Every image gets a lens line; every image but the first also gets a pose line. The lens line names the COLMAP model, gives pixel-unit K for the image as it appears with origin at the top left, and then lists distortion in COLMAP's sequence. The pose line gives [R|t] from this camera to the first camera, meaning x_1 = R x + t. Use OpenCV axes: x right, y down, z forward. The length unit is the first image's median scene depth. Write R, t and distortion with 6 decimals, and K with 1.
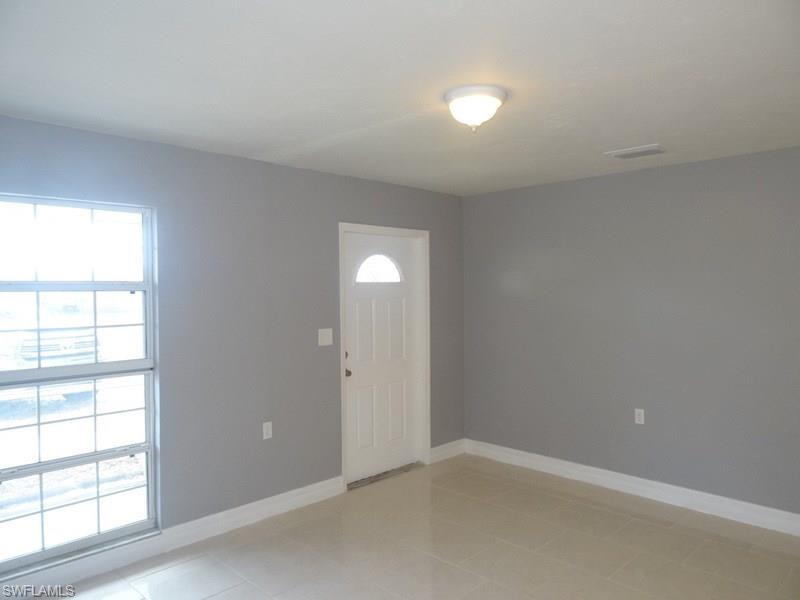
lens RADIAL K [[580.4, 0, 400.0], [0, 580.4, 300.0], [0, 0, 1]] dist [0.008587, 0.004103]
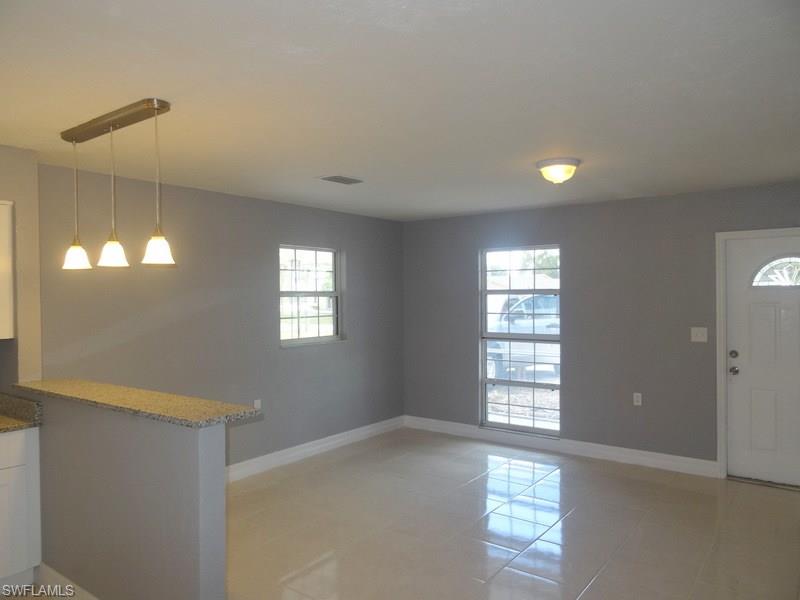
lens RADIAL K [[580.4, 0, 400.0], [0, 580.4, 300.0], [0, 0, 1]] dist [0.008587, 0.004103]
pose [[0.133059, 0.013224, -0.991020, 1.147802], [-0.014583, 0.999829, 0.011383, -0.011525], [0.991001, 0.012937, 0.133229, 0.313246]]
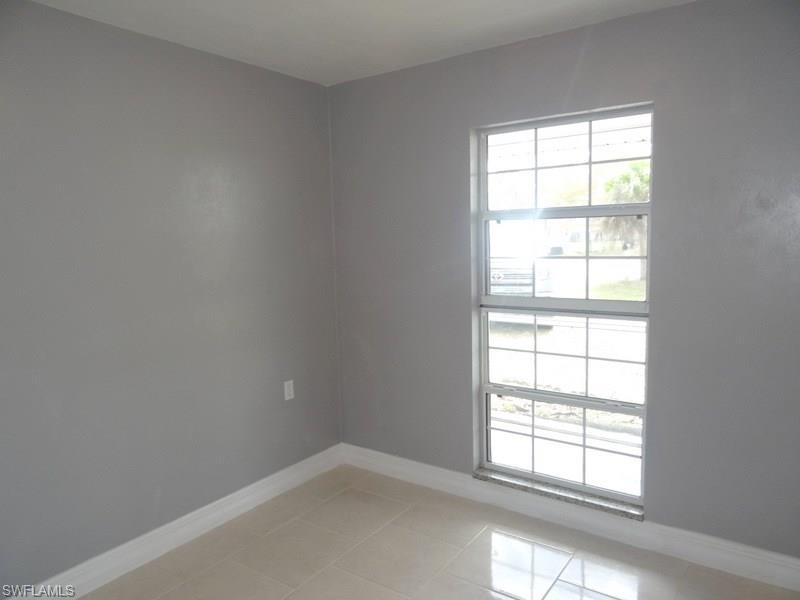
lens RADIAL K [[580.4, 0, 400.0], [0, 580.4, 300.0], [0, 0, 1]] dist [0.008587, 0.004103]
pose [[0.137318, 0.109328, -0.984475, 0.290553], [0.006569, 0.993768, 0.111276, 0.008762], [0.990505, -0.021747, 0.135744, 0.556494]]
